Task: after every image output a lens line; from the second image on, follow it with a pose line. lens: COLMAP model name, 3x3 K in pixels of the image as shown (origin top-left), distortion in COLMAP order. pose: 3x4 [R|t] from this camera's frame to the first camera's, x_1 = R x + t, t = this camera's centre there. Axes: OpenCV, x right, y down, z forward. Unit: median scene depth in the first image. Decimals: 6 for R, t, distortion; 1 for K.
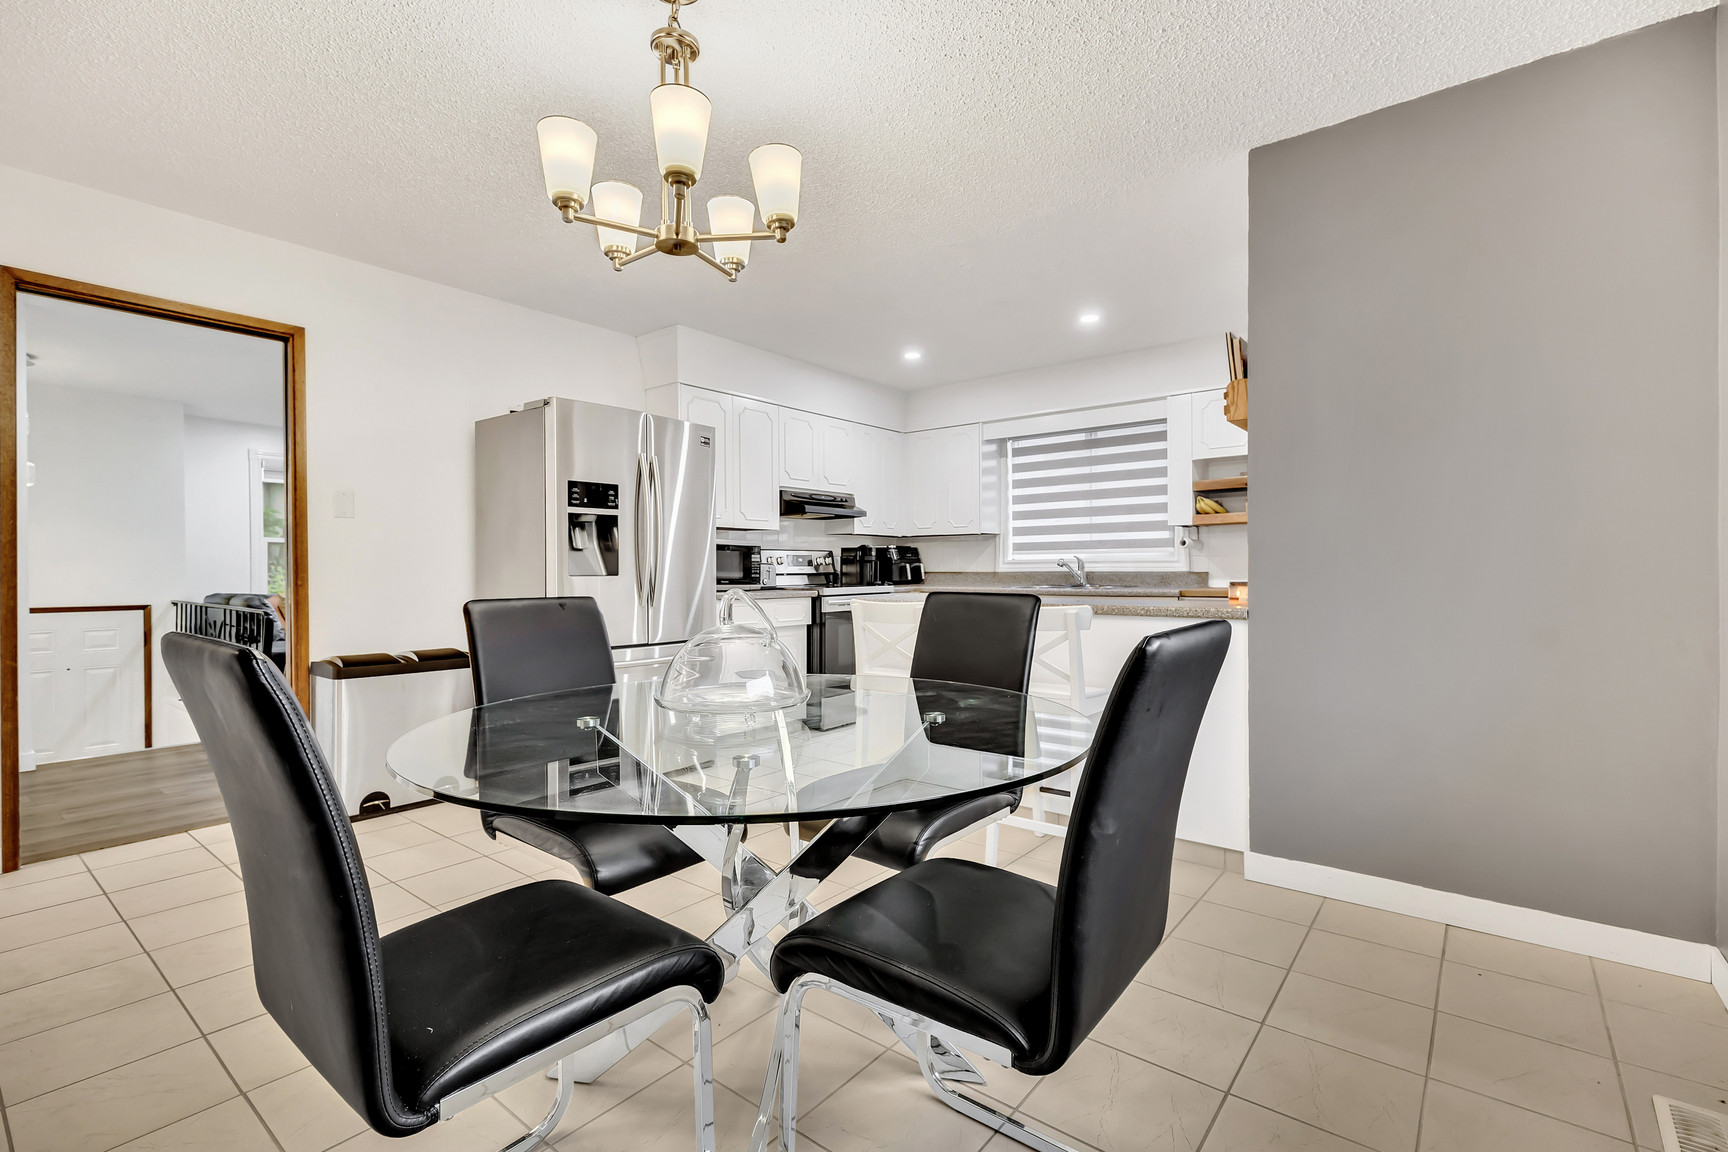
lens RADIAL K [[787.3, 0, 864.0], [0, 787.3, 571.4], [0, 0, 1]] dist [0.013718, -0.006253]
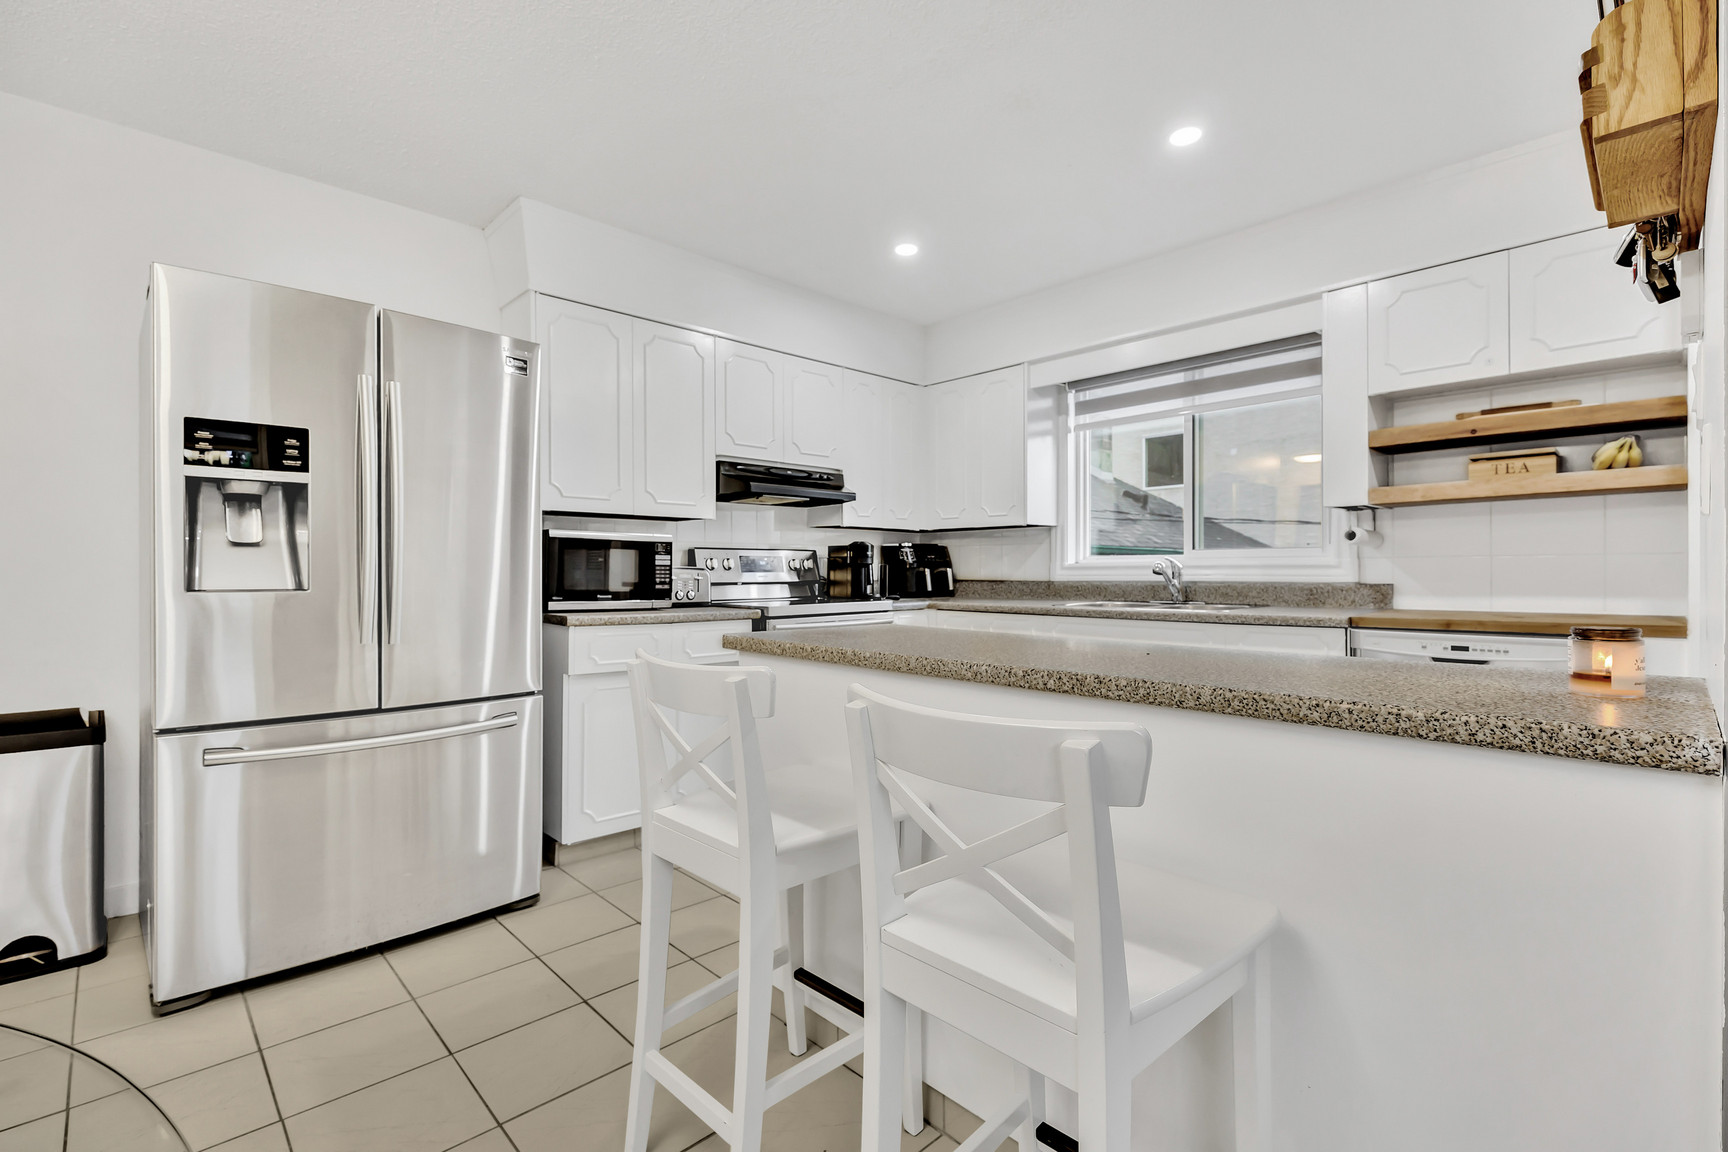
lens RADIAL K [[787.3, 0, 870.3], [0, 787.3, 572.9], [0, 0, 1]] dist [0.013718, -0.006253]
pose [[0.992892, 0.002479, -0.118995, 0.096625], [-0.002736, 0.999994, -0.001999, -0.004391], [0.118989, 0.002311, 0.992893, 0.305246]]
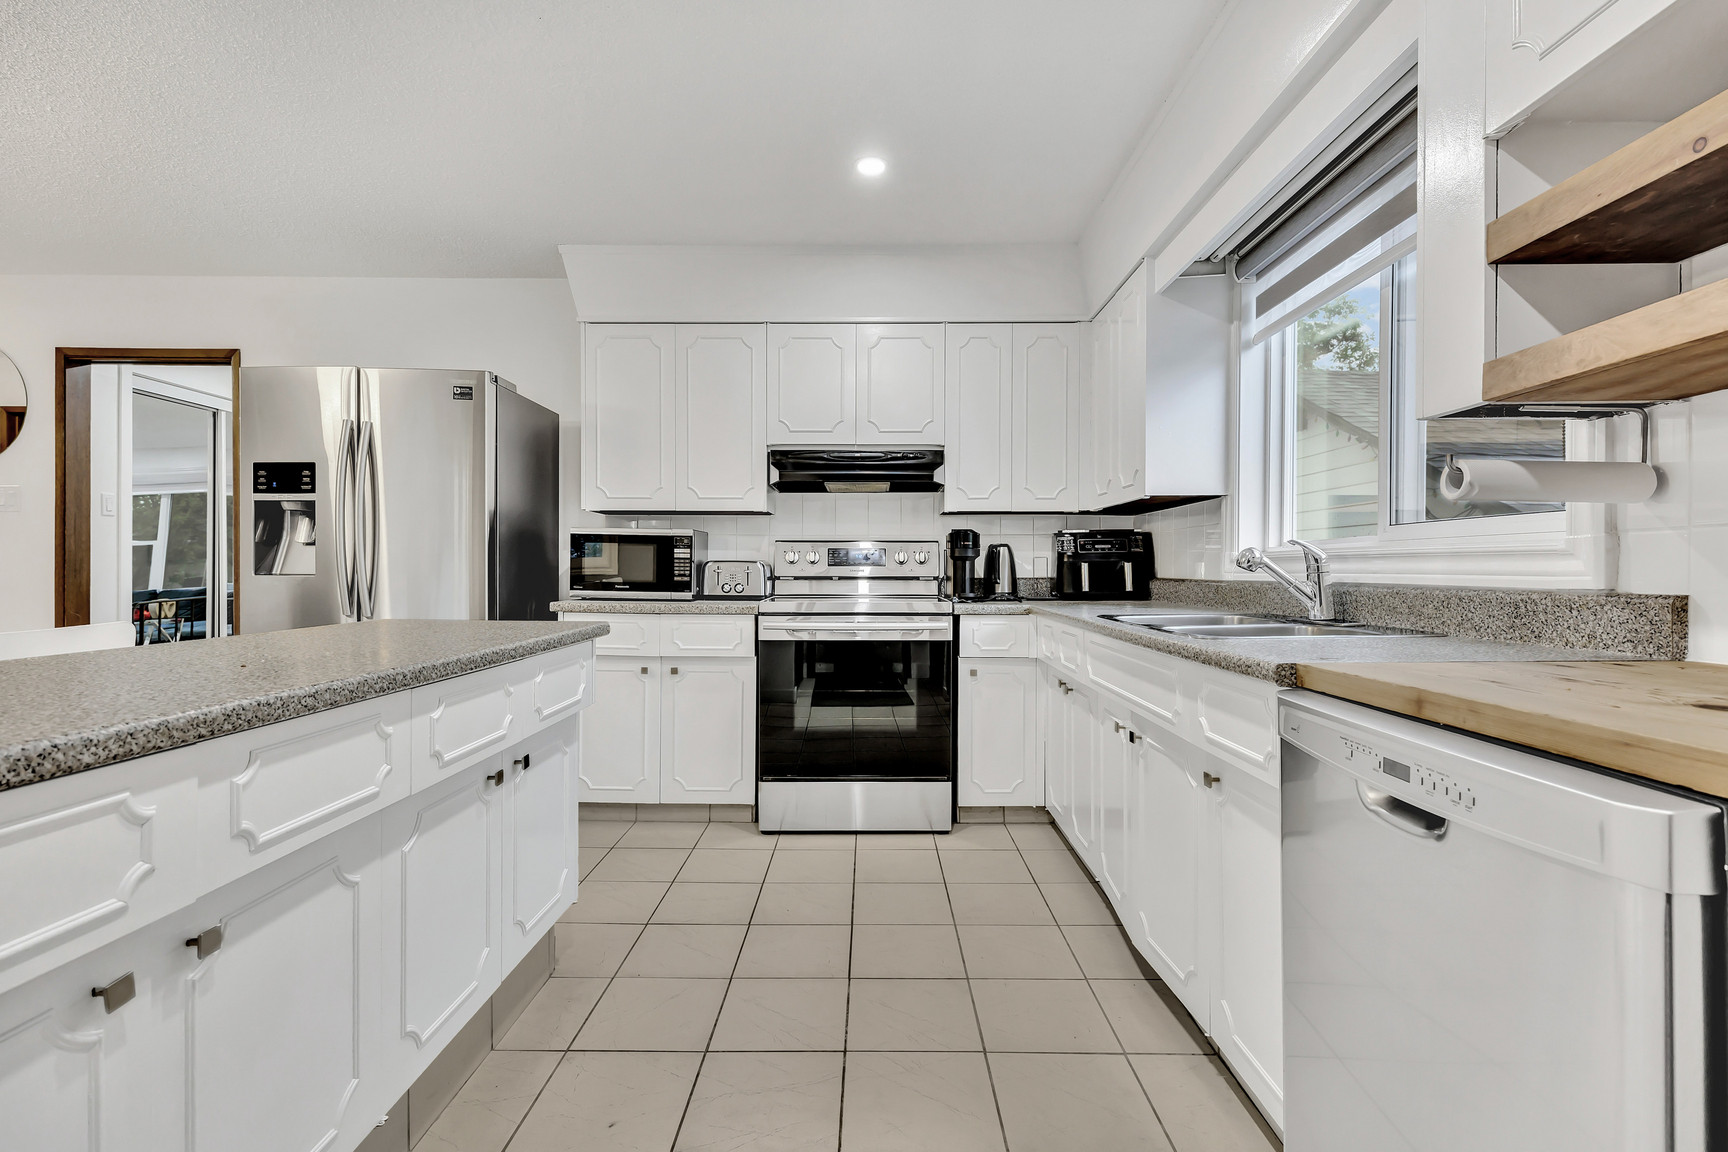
lens RADIAL K [[787.3, 0, 861.7], [0, 787.3, 571.9], [0, 0, 1]] dist [0.013718, -0.006253]
pose [[0.619943, 0.009310, -0.784591, 0.419054], [-0.008900, 0.999949, 0.004833, -0.004418], [0.784596, 0.003987, 0.619994, 0.587880]]
